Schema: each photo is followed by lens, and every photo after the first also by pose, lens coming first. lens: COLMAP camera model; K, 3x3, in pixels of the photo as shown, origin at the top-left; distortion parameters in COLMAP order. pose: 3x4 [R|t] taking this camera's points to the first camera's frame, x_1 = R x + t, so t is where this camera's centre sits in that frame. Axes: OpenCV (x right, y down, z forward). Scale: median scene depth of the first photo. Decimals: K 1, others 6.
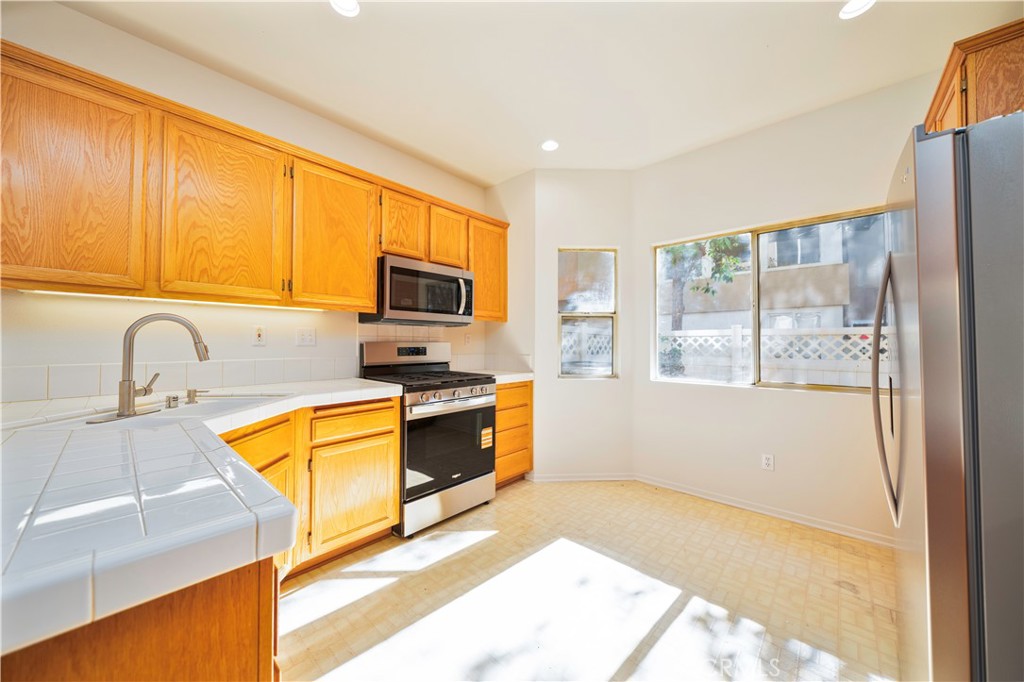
lens RADIAL K [[351.7, 0, 512.0], [0, 351.7, 341.0], [0, 0, 1]] dist [-0.000105, 0.000067]
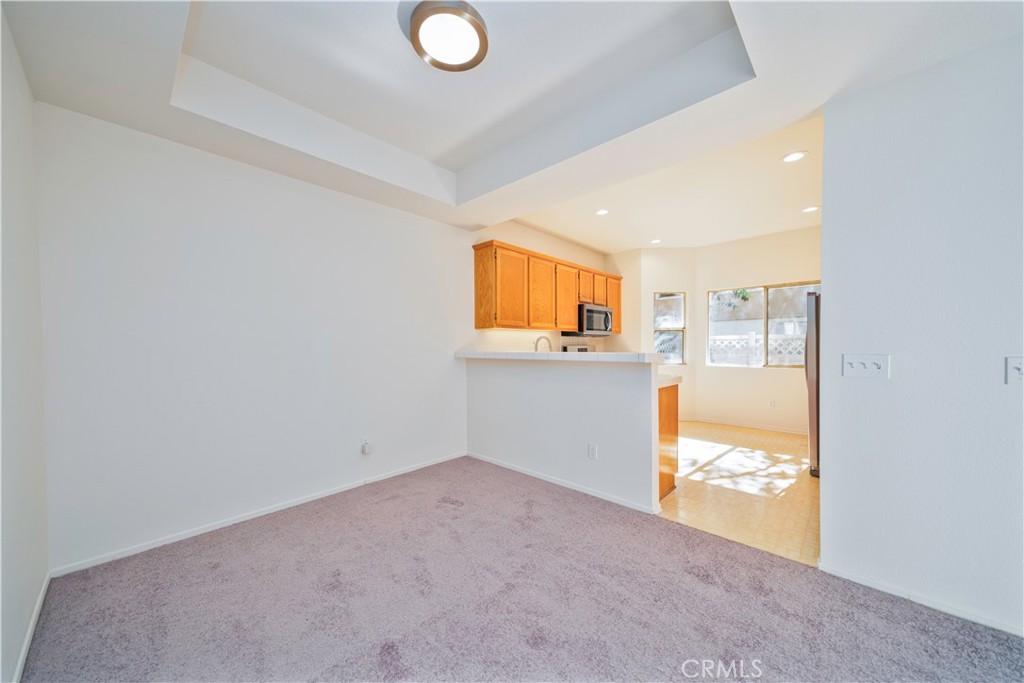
lens RADIAL K [[359.8, 0, 512.1], [0, 359.8, 351.8], [0, 0, 1]] dist [-0.000041, 0.000005]
pose [[0.999868, -0.008682, -0.013729, -0.575640], [0.008995, 0.999698, 0.022861, -0.010385], [0.013527, -0.022982, 0.999644, -0.866104]]
